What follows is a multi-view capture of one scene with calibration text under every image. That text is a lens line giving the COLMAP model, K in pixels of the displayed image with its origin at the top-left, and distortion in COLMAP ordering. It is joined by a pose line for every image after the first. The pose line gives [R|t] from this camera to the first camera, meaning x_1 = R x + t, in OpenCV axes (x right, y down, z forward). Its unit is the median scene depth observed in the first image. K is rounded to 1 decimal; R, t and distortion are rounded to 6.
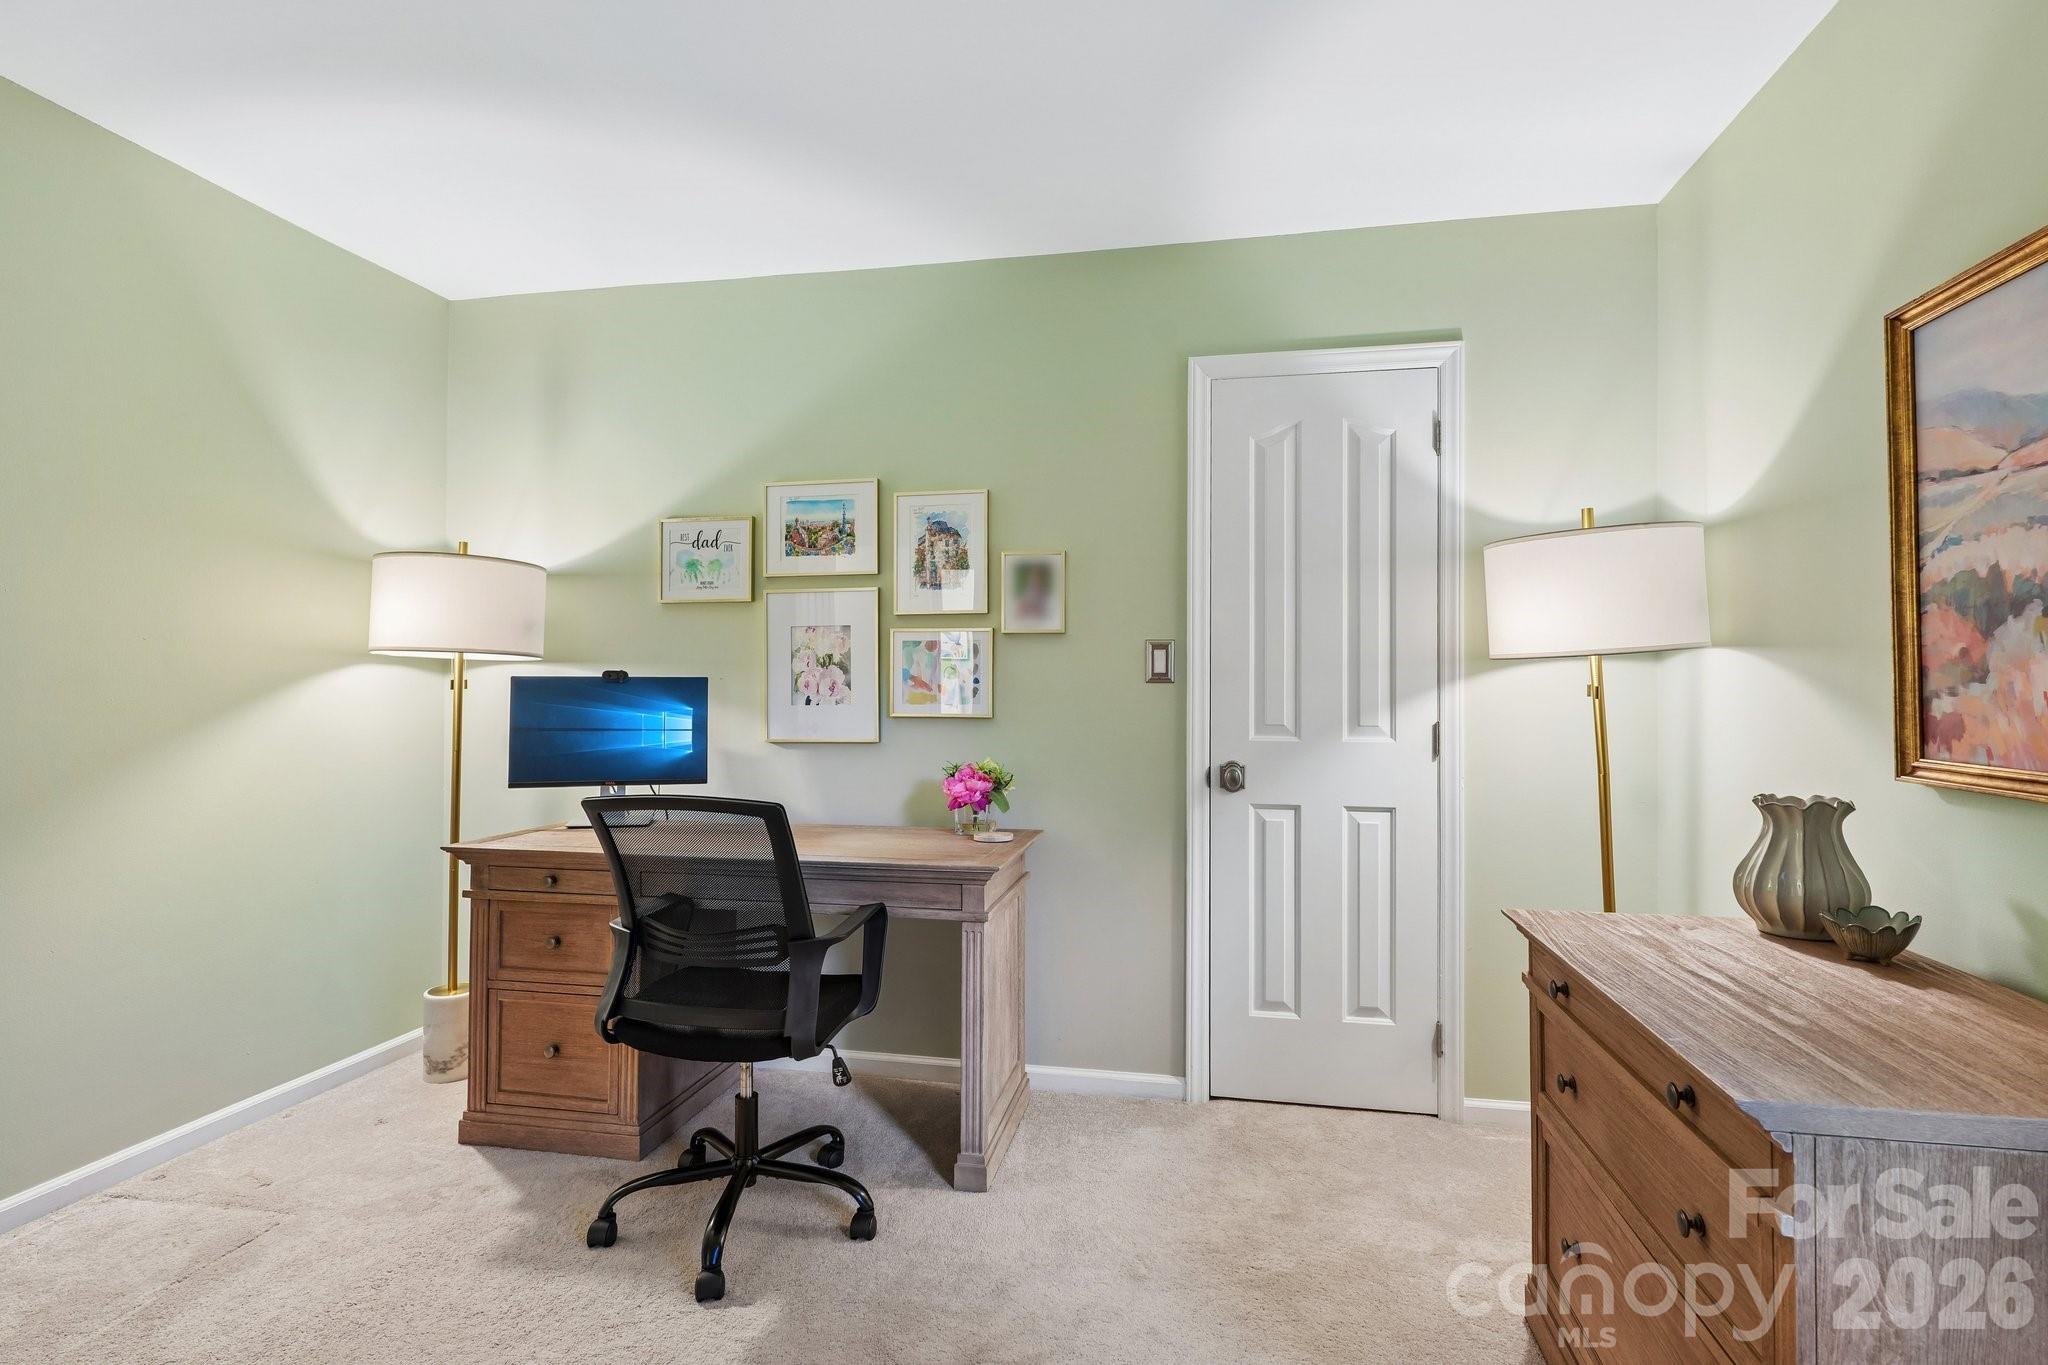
lens RADIAL K [[1000.1, 0, 1023.4], [0, 1000.1, 673.2], [0, 0, 1]] dist [-0.022178, 0.000010]
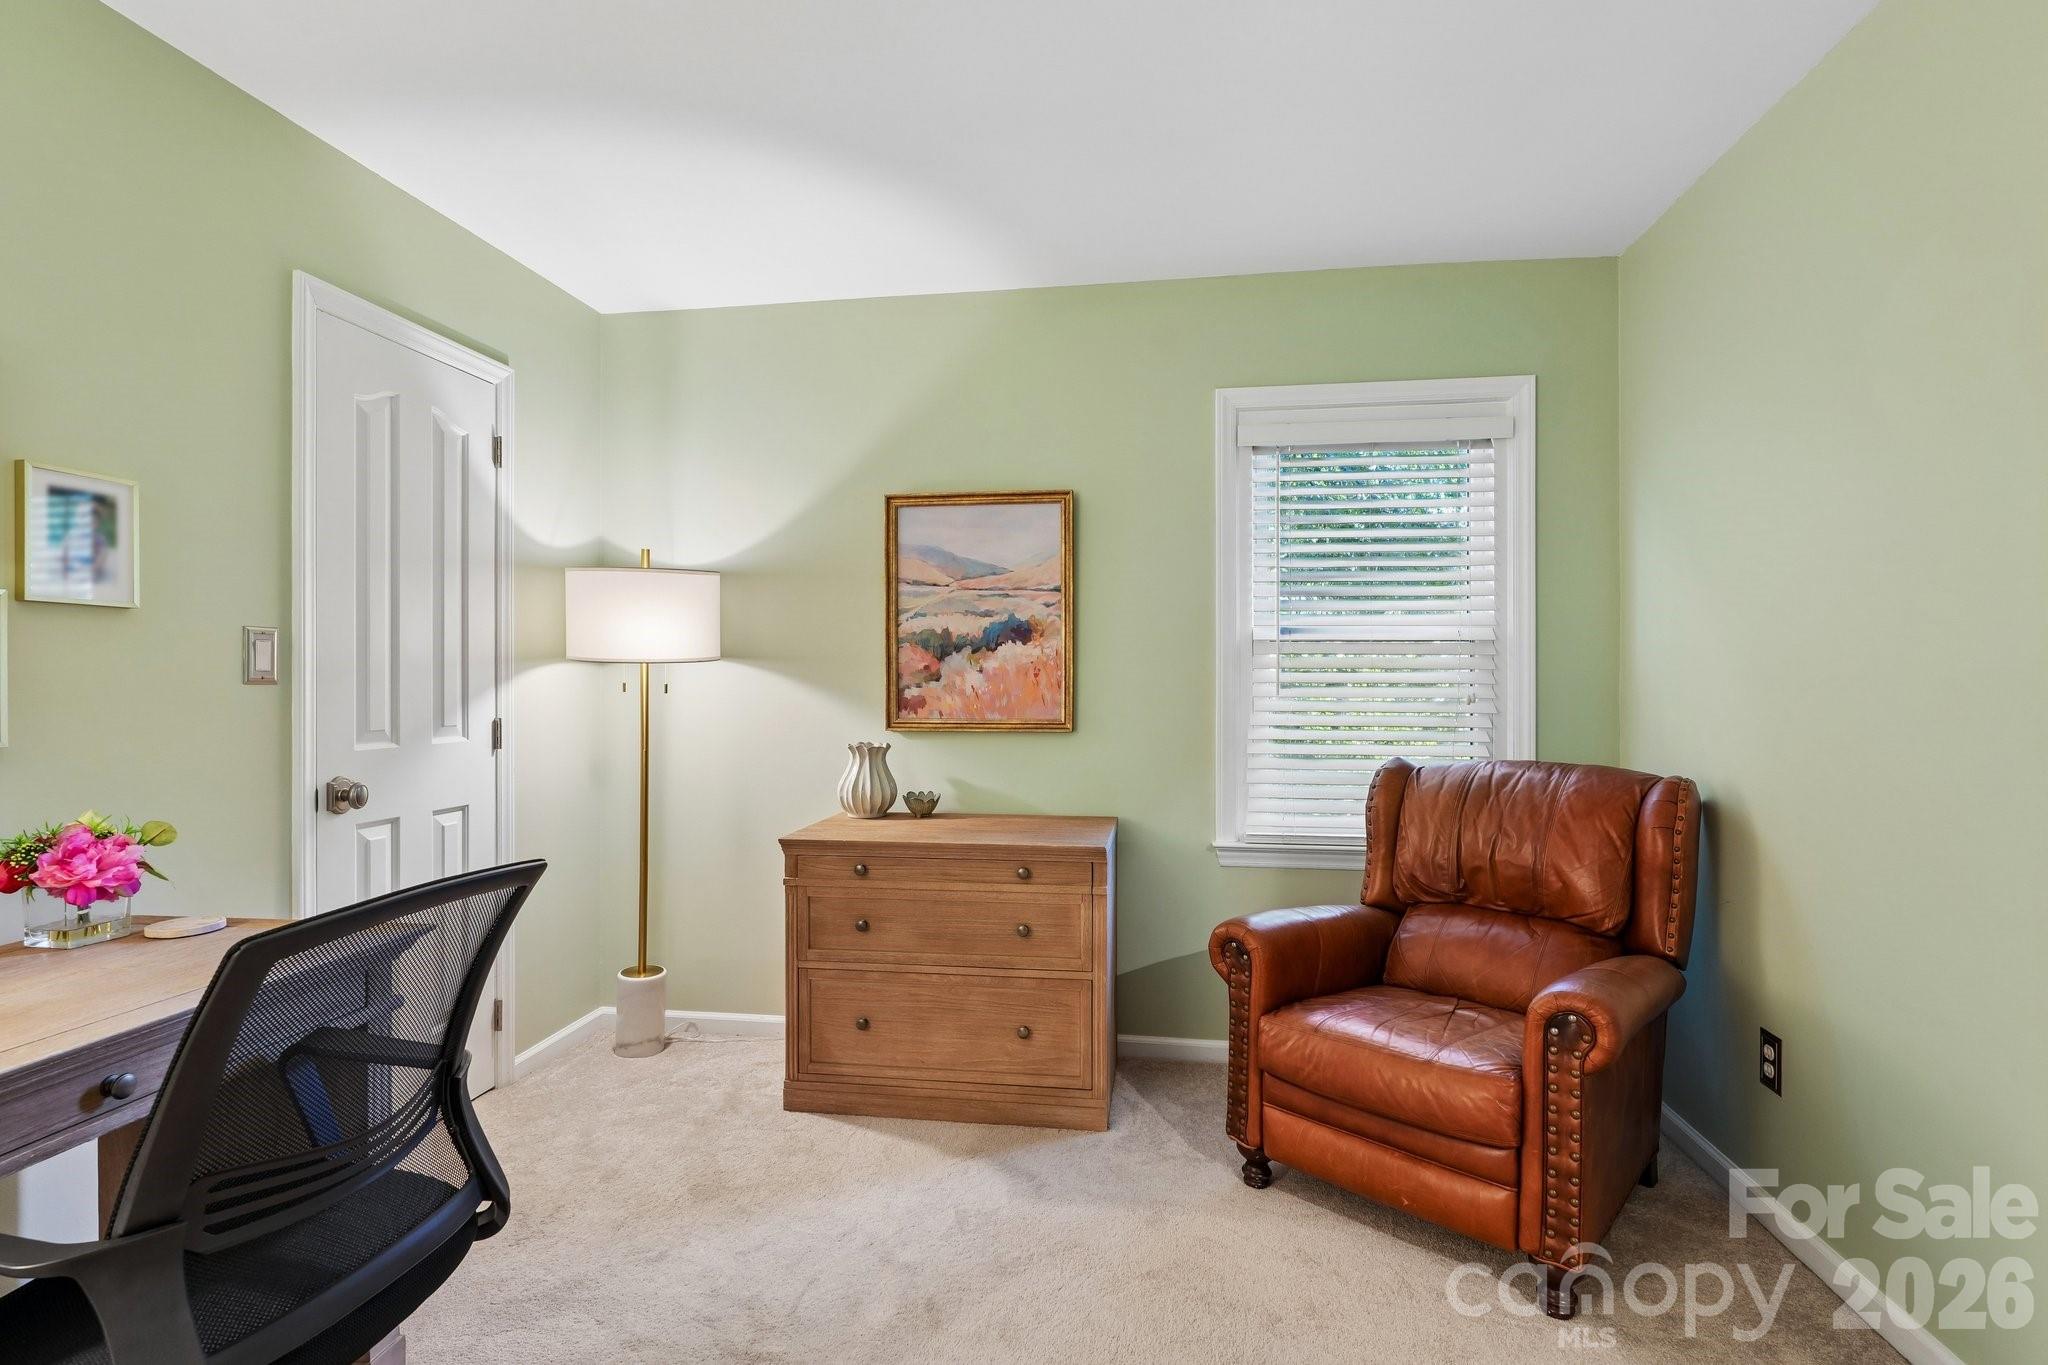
lens RADIAL K [[1004.5, 0, 1024.0], [0, 1004.5, 682.5], [0, 0, 1]] dist [0.001015, 0.000381]
pose [[-0.049424, -0.005761, 0.998761, -1.172852], [-0.009277, 0.999943, 0.005309, -0.001331], [-0.998735, -0.009004, -0.049474, 0.834744]]
